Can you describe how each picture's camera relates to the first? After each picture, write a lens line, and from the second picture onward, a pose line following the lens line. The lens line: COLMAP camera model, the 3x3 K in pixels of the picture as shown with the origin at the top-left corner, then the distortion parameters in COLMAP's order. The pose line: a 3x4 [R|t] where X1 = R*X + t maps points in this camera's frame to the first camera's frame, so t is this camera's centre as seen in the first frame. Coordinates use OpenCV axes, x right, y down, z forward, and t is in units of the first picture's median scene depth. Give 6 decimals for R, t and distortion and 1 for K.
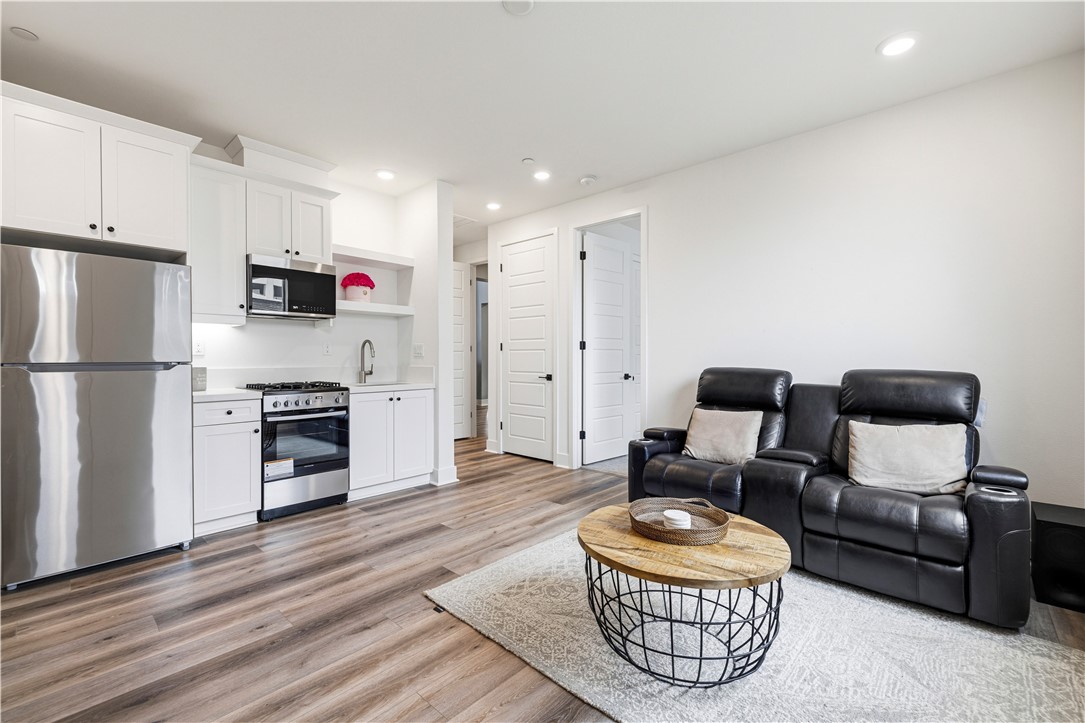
lens RADIAL K [[472.1, 0, 533.7], [0, 472.1, 359.6], [0, 0, 1]] dist [0.003570, 0.000295]
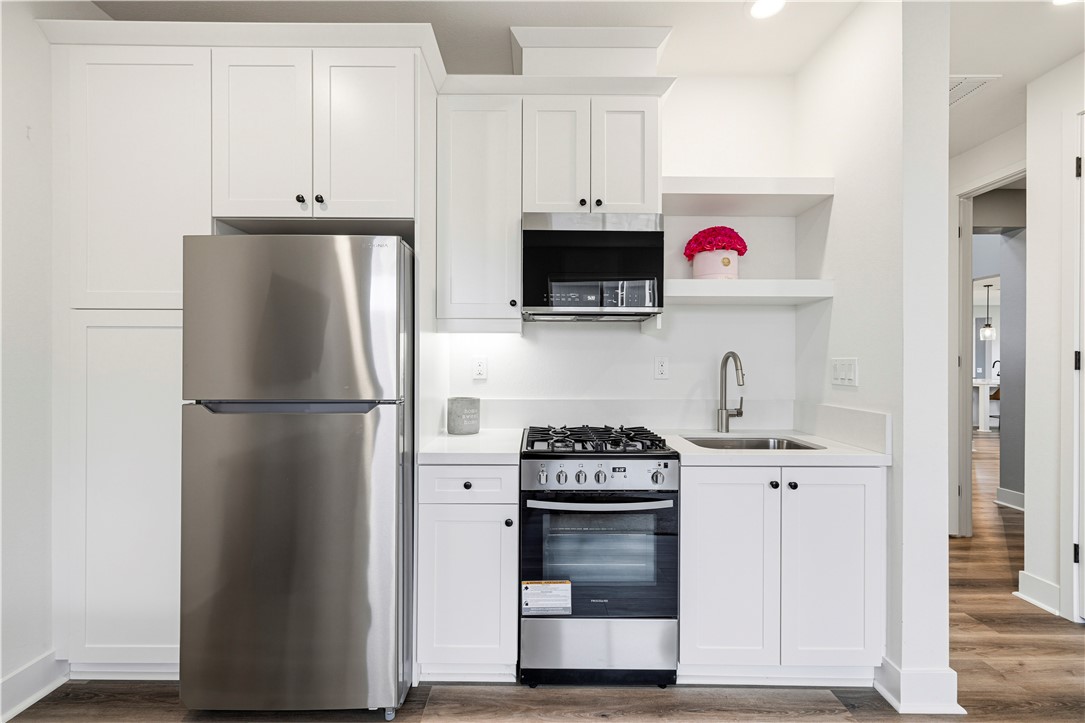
lens RADIAL K [[472.1, 0, 533.7], [0, 472.1, 359.6], [0, 0, 1]] dist [0.003570, 0.000295]
pose [[0.691036, 0.002526, -0.722816, -0.137183], [-0.007464, 0.999966, -0.003641, -0.032655], [0.722781, 0.007911, 0.691031, 0.529126]]
